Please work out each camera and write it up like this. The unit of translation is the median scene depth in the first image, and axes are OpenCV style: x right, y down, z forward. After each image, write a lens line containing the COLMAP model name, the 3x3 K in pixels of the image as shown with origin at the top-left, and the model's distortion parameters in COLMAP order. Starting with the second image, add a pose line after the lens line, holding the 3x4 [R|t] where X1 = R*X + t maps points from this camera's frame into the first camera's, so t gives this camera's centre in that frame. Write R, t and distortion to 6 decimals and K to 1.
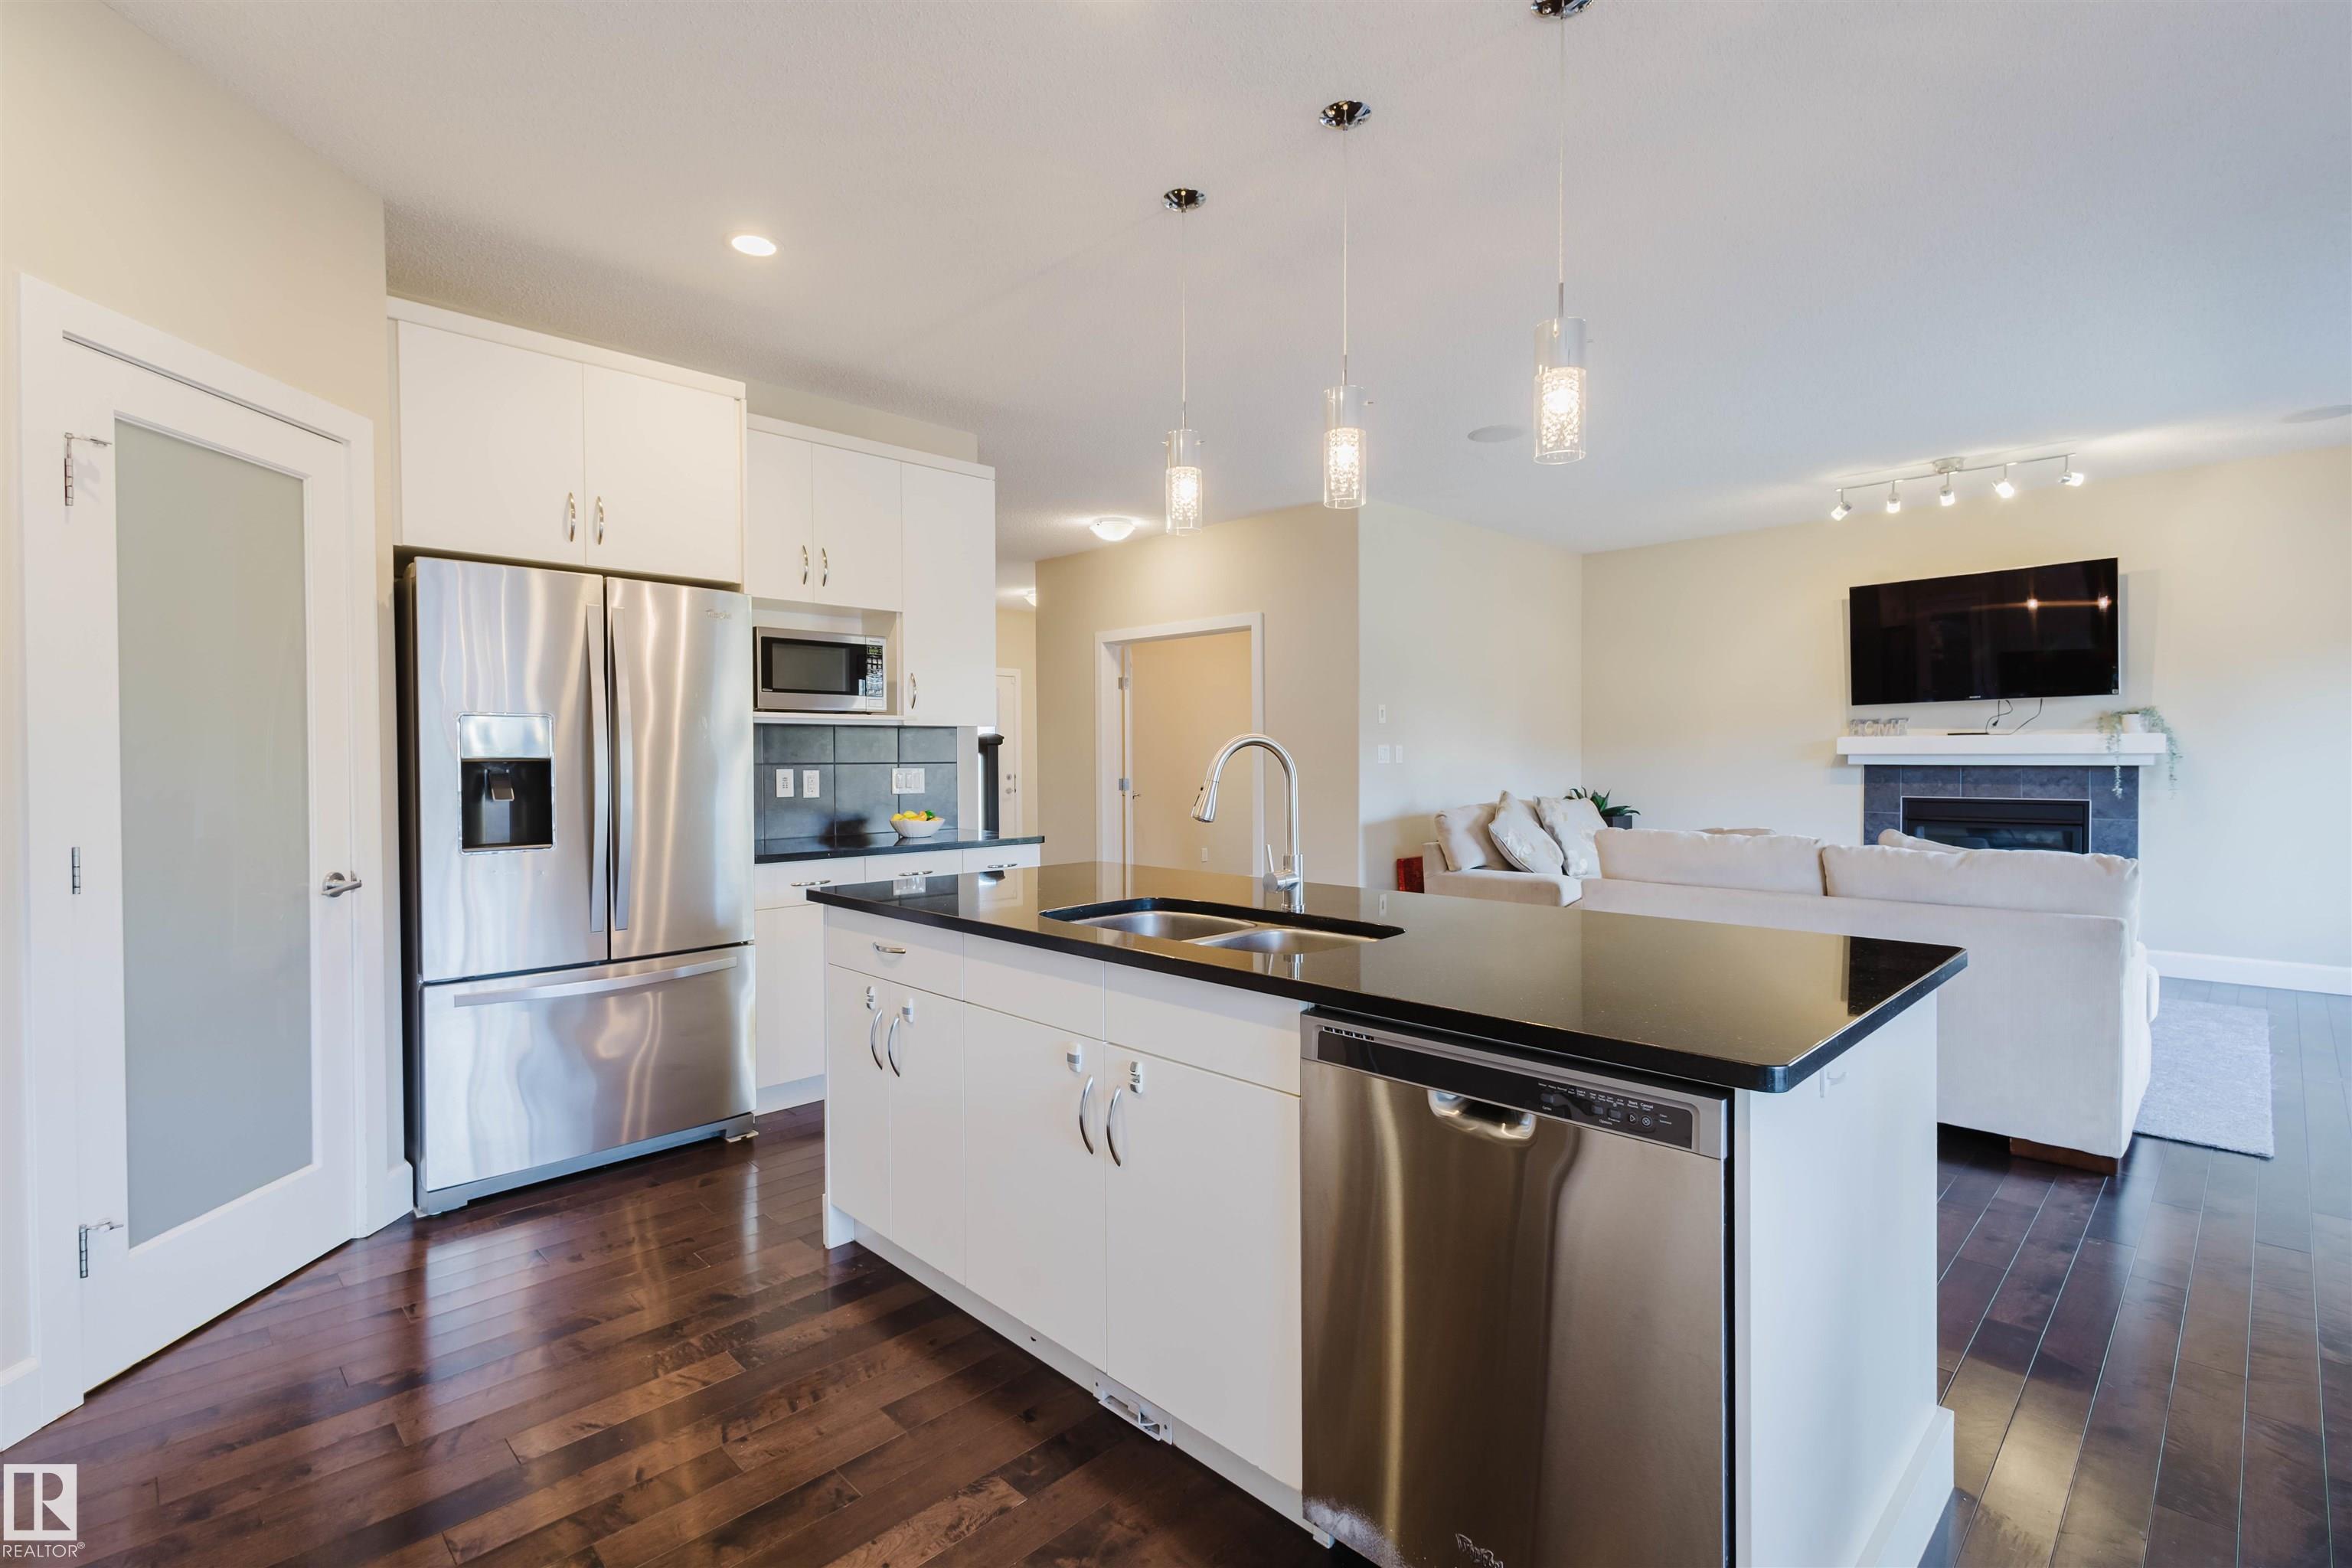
lens RADIAL K [[1083.9, 0, 1180.3], [0, 1083.9, 775.3], [0, 0, 1]] dist [0.016487, -0.004540]
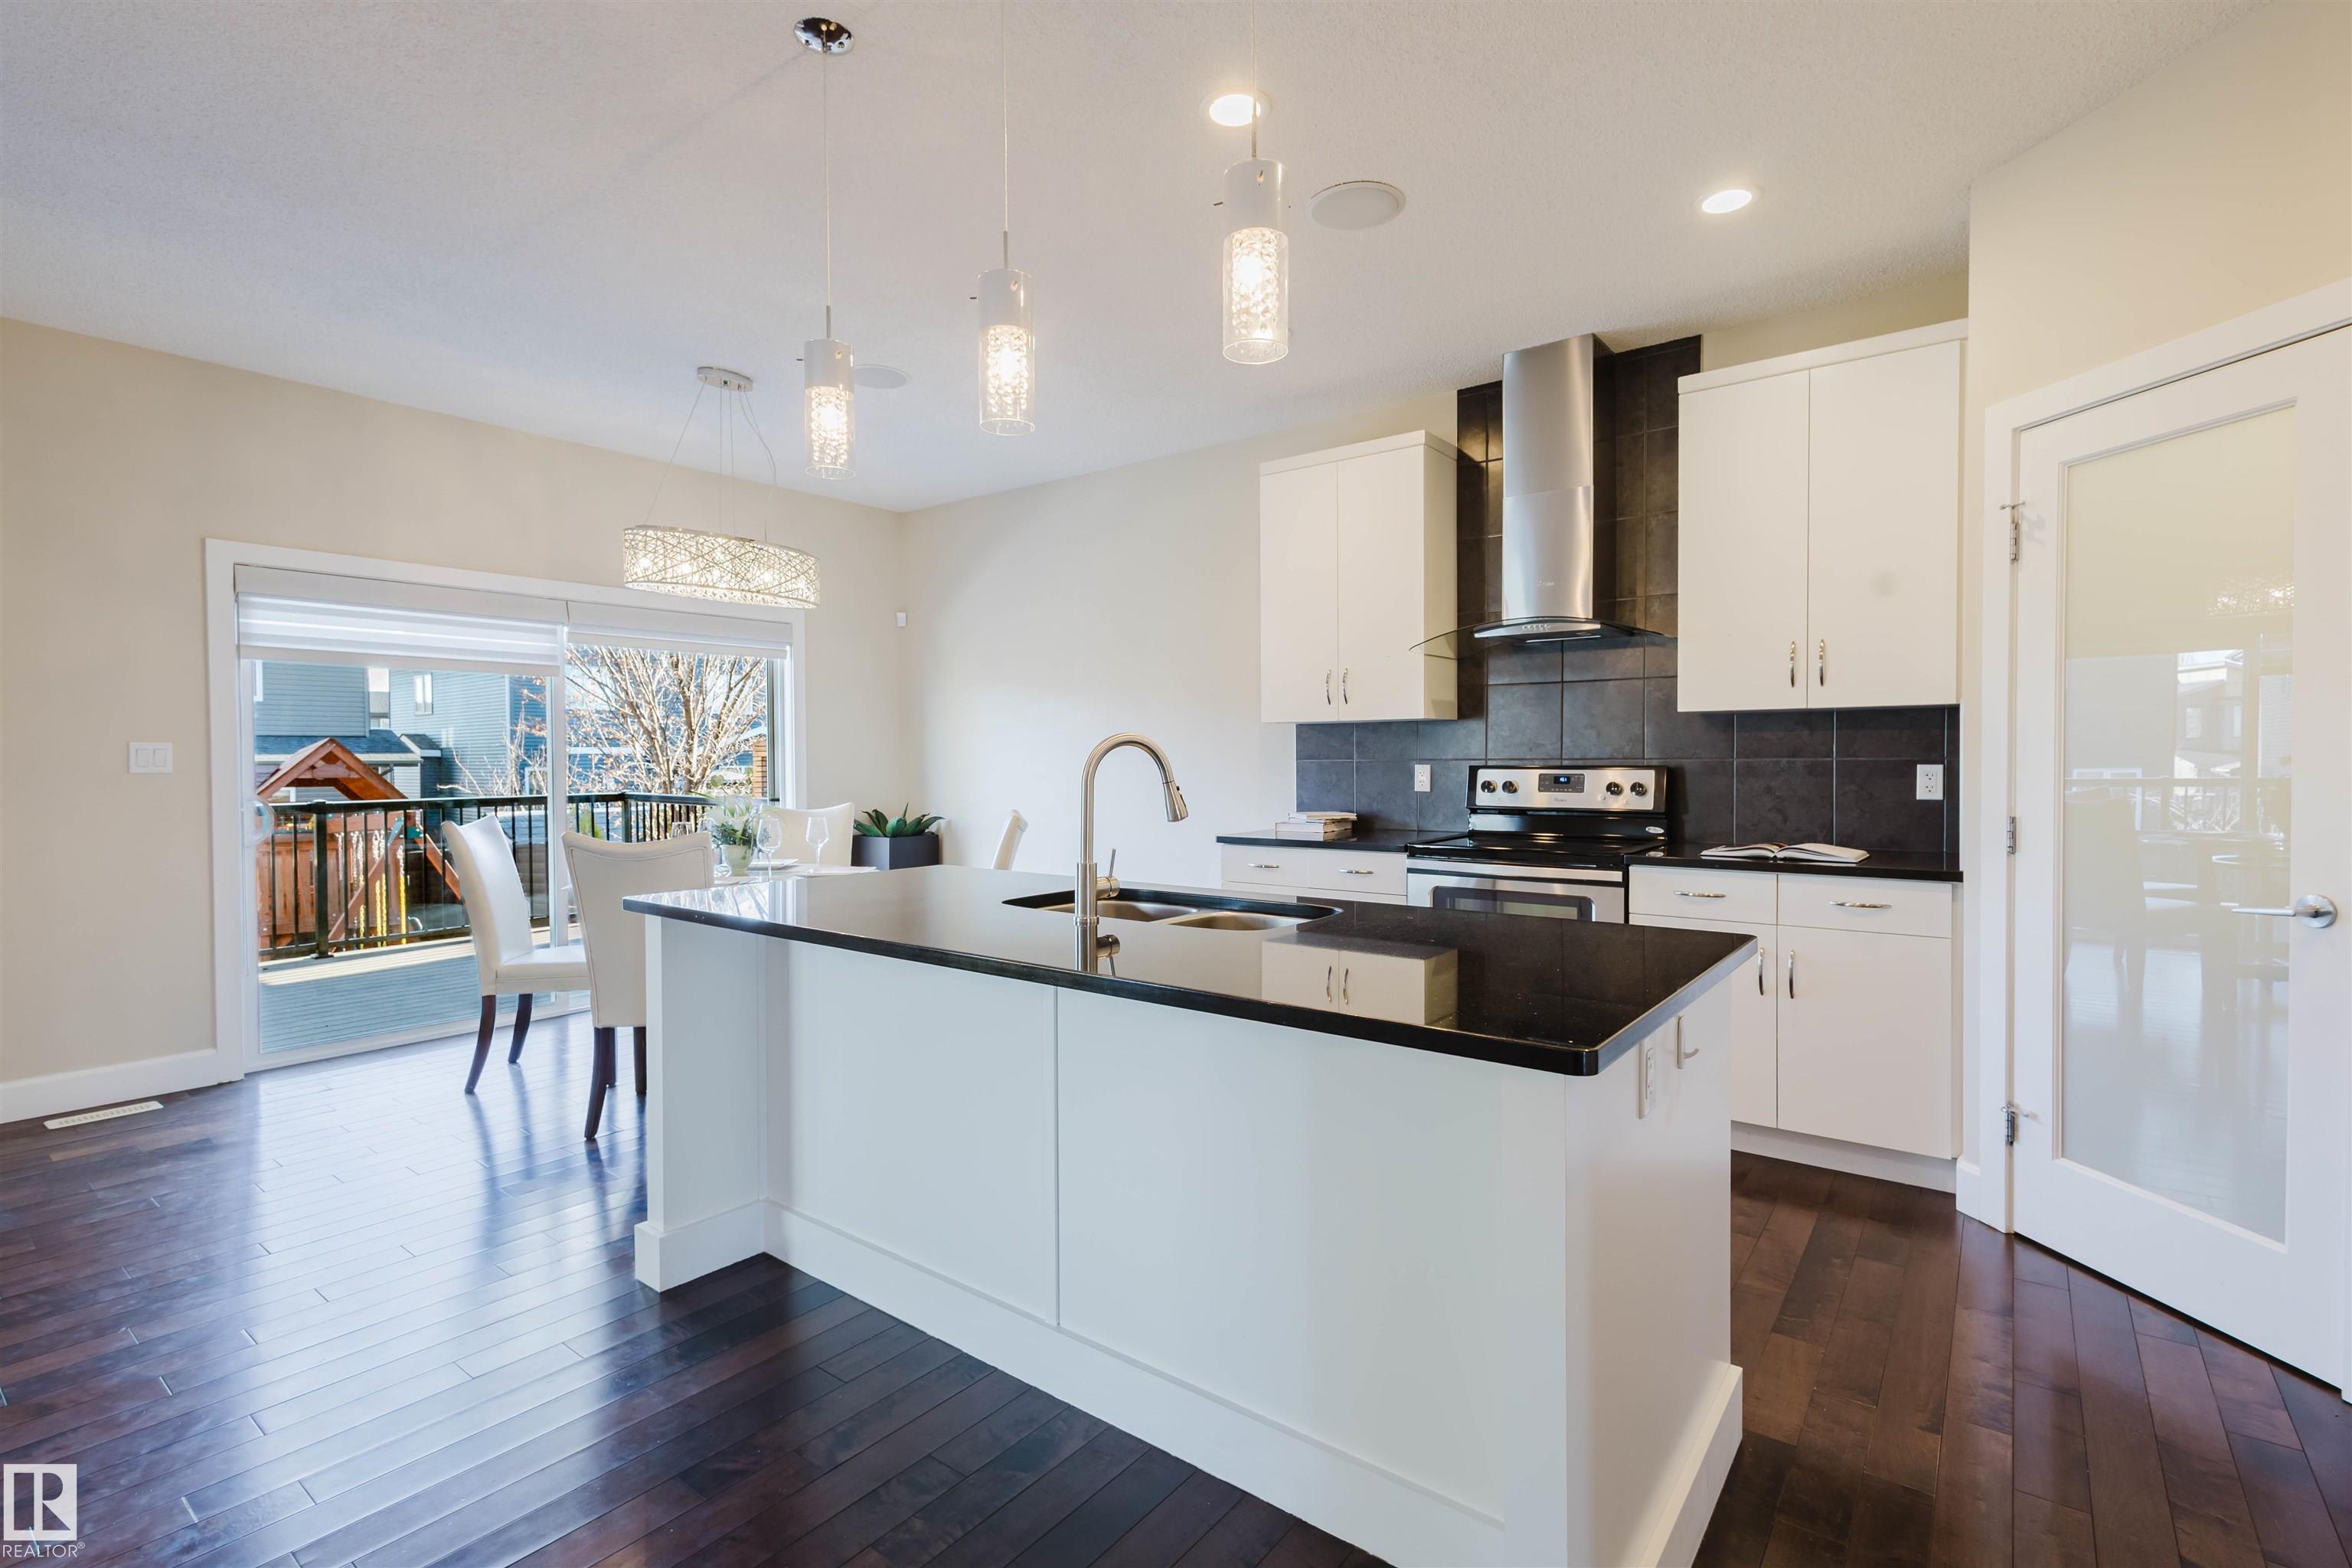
lens RADIAL K [[1083.9, 0, 1179.2], [0, 1083.9, 774.2], [0, 0, 1]] dist [0.016487, -0.004540]
pose [[-0.990773, 0.012335, -0.134969, 0.065218], [0.007869, 0.999405, 0.033575, -0.014771], [0.135303, 0.032203, -0.990281, 0.839201]]
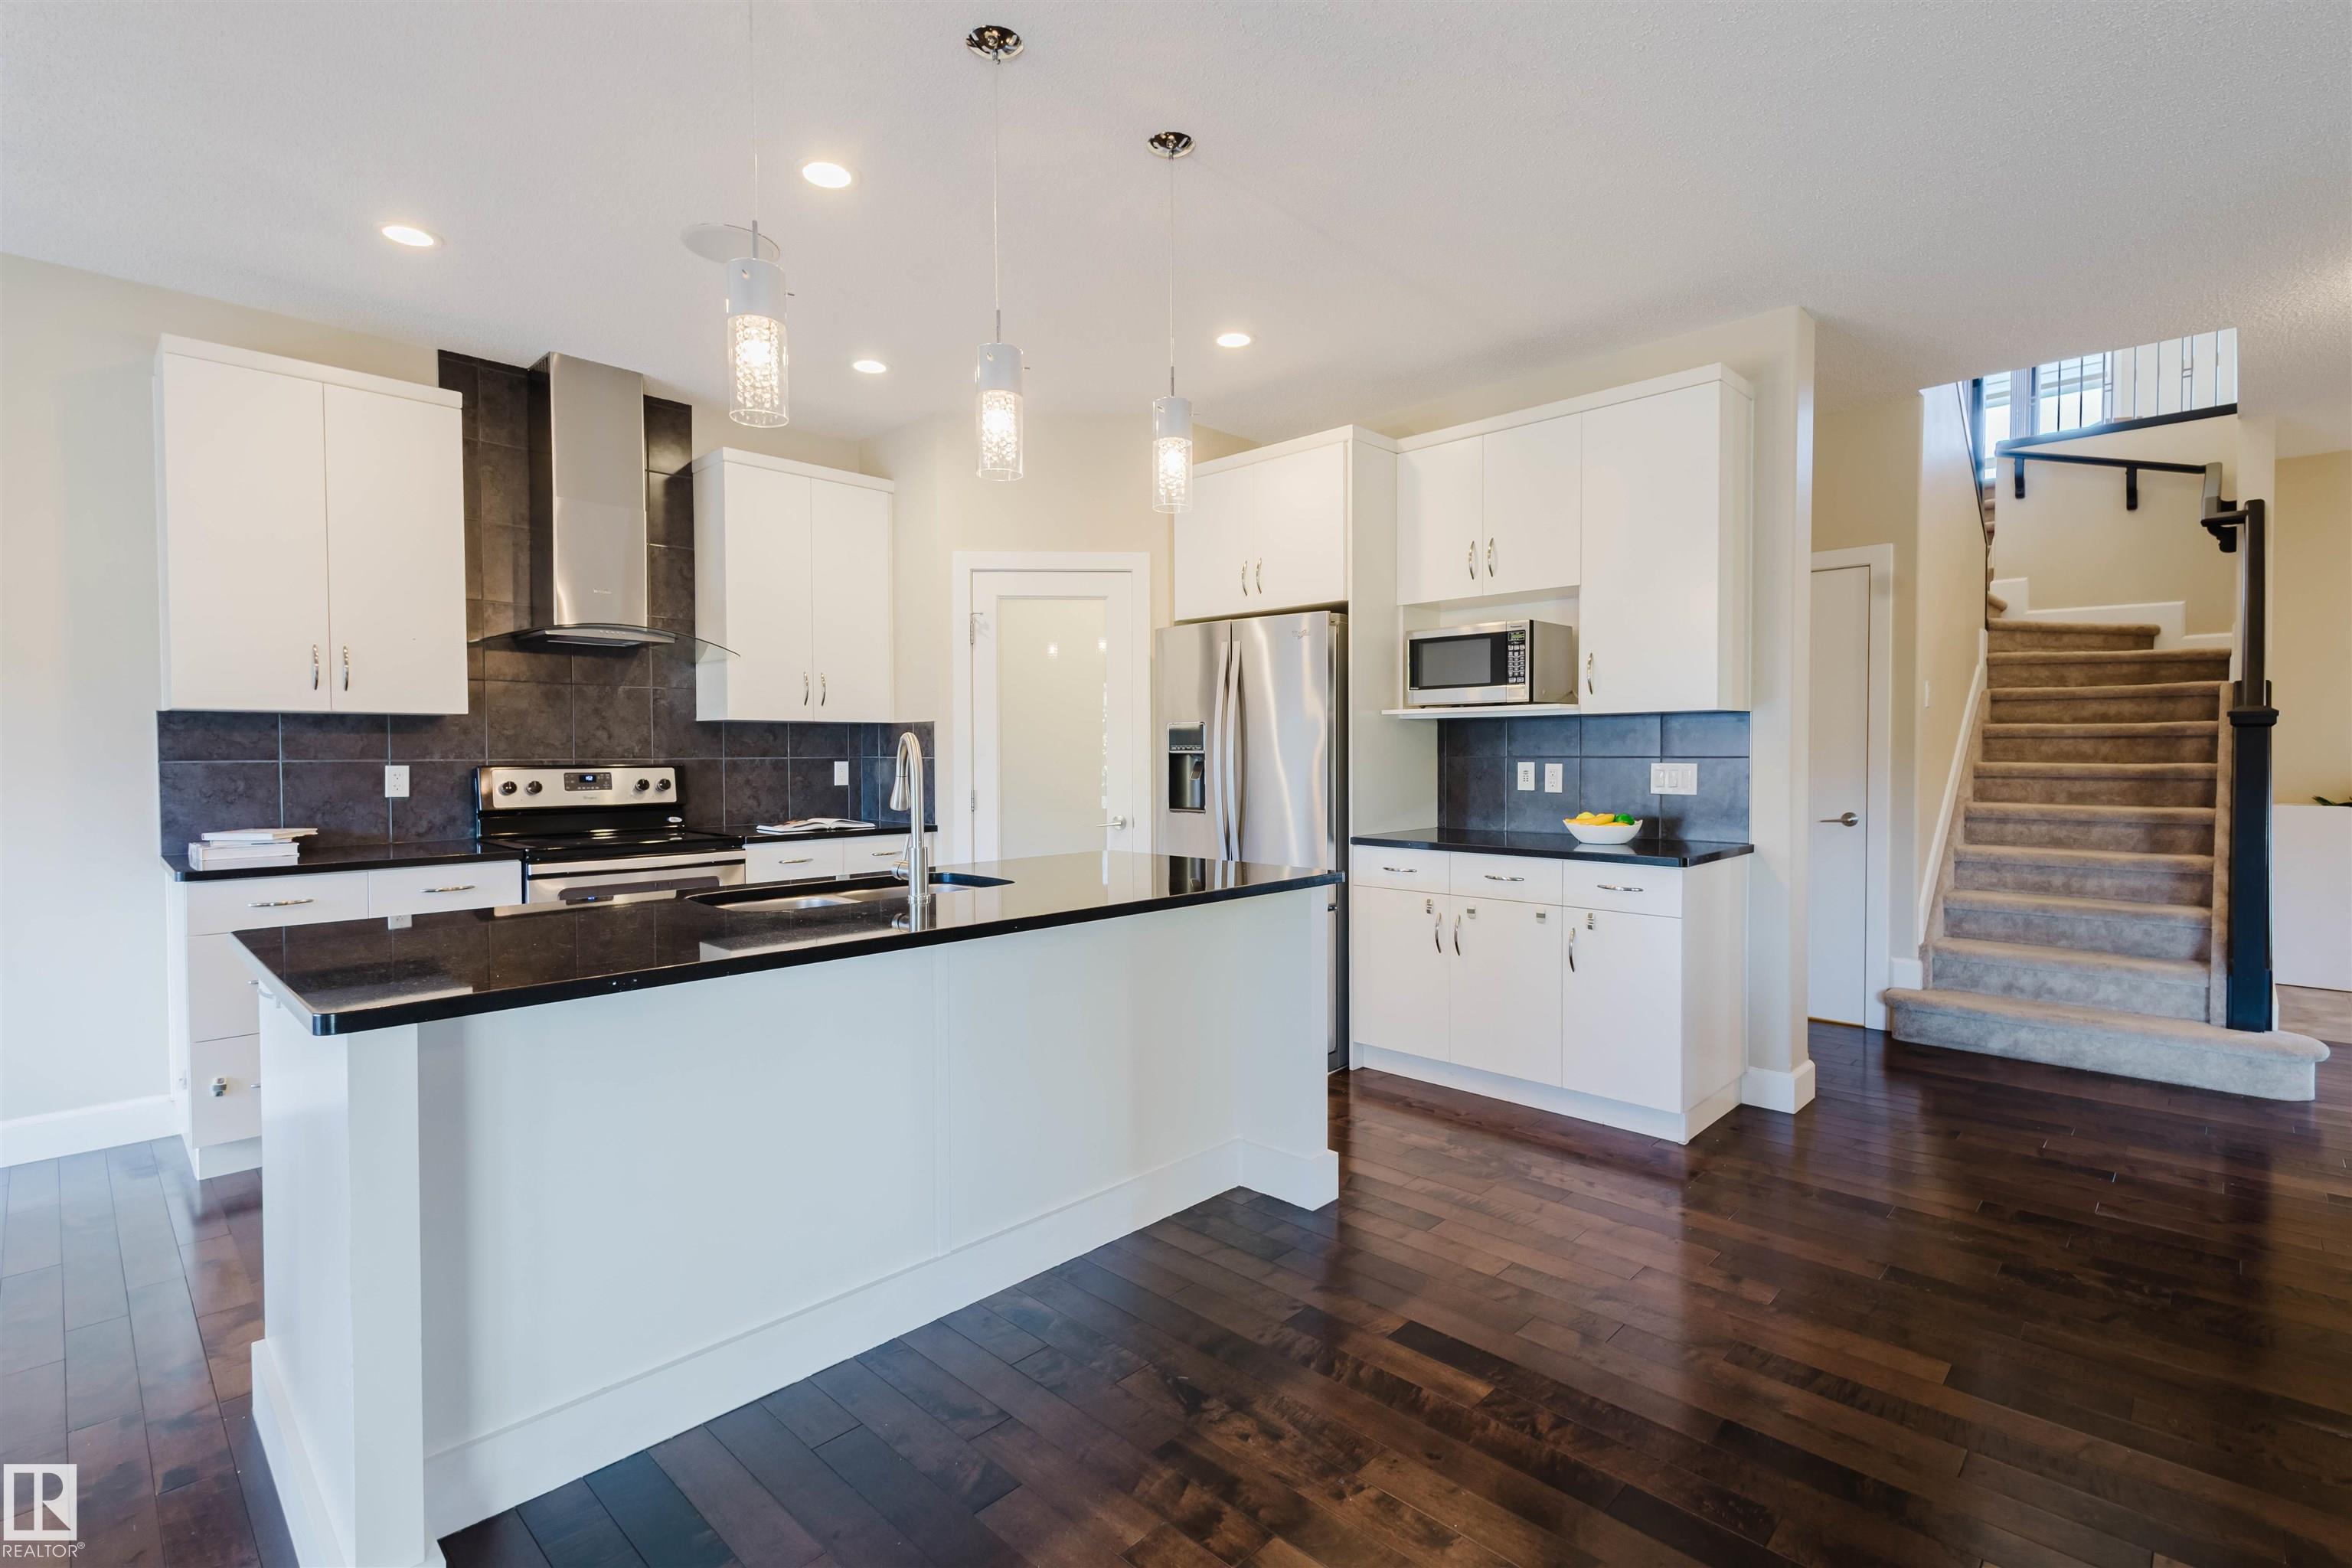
lens RADIAL K [[1083.9, 0, 1164.6], [0, 1083.9, 777.9], [0, 0, 1]] dist [0.016487, -0.004540]
pose [[0.015107, 0.028883, -0.999469, 0.502592], [-0.013781, 0.999494, 0.028675, -0.012240], [0.999791, 0.013340, 0.015498, 0.529394]]
